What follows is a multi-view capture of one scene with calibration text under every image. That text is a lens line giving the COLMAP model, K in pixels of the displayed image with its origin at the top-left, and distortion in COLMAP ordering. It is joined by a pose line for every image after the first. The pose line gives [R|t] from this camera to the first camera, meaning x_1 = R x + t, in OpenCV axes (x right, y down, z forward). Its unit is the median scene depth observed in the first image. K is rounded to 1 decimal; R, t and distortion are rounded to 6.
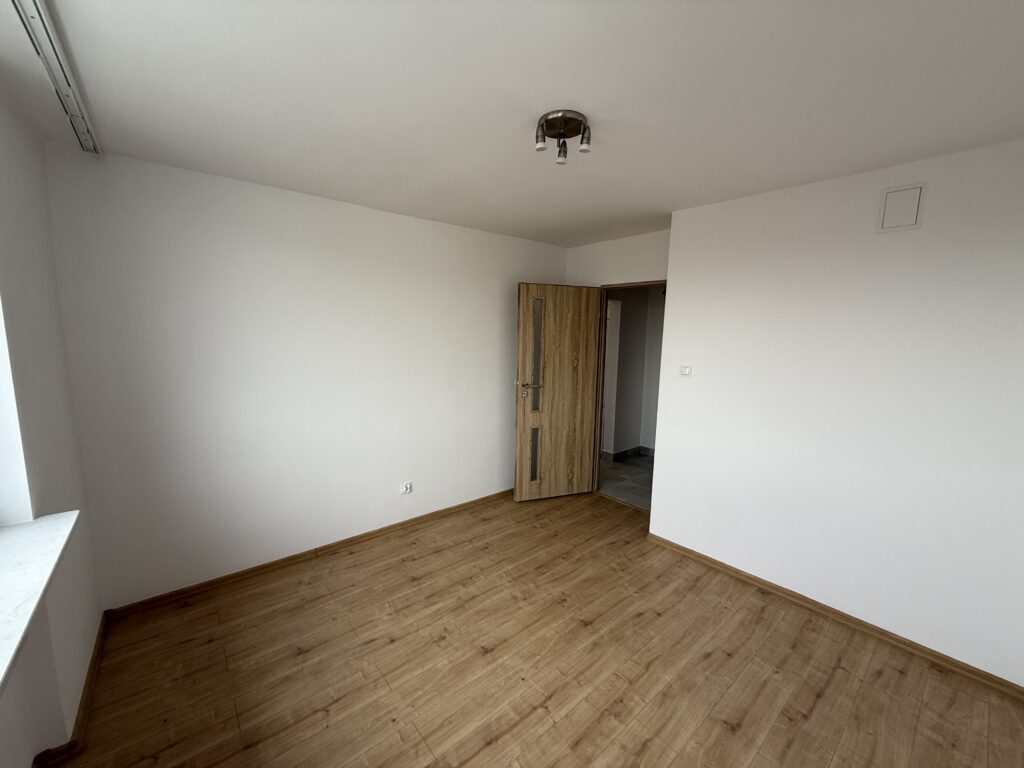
lens RADIAL K [[405.8, 0, 512.0], [0, 405.8, 384.0], [0, 0, 1]] dist [0.000053, 0.000229]
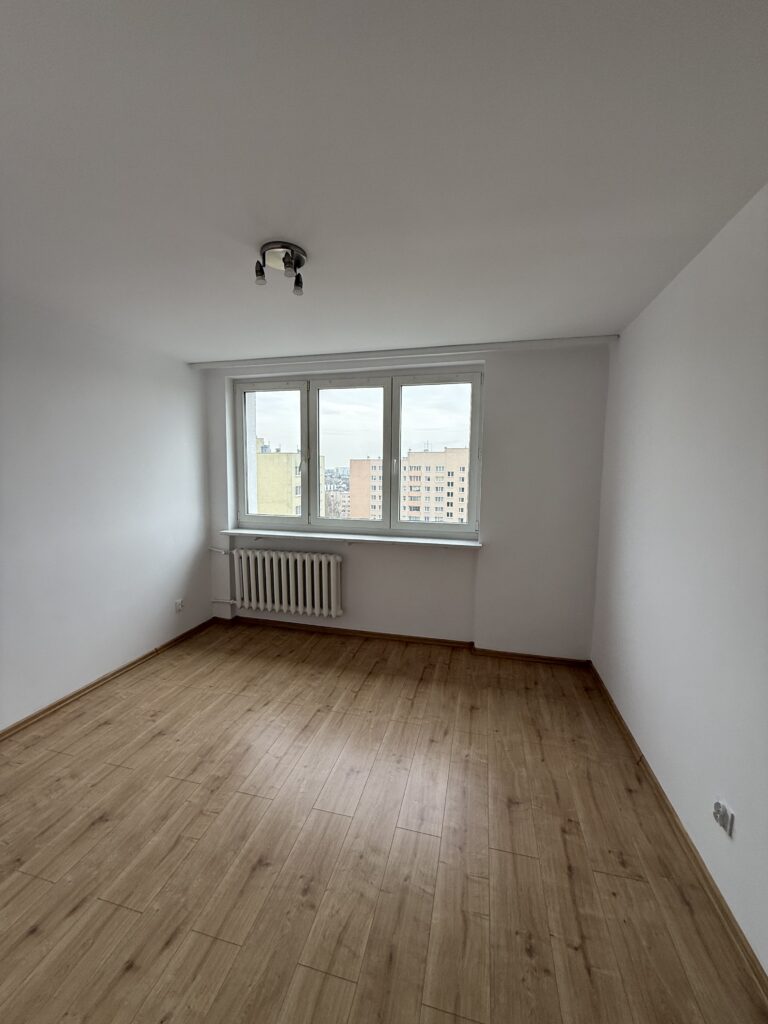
lens RADIAL K [[405.8, 0, 382.6], [0, 405.8, 509.0], [0, 0, 1]] dist [0.000053, 0.000229]
pose [[-0.812596, 0.030651, -0.582021, 0.421398], [-0.101026, 0.976092, 0.192452, -0.167665], [0.574005, 0.215185, -0.790072, 1.622682]]
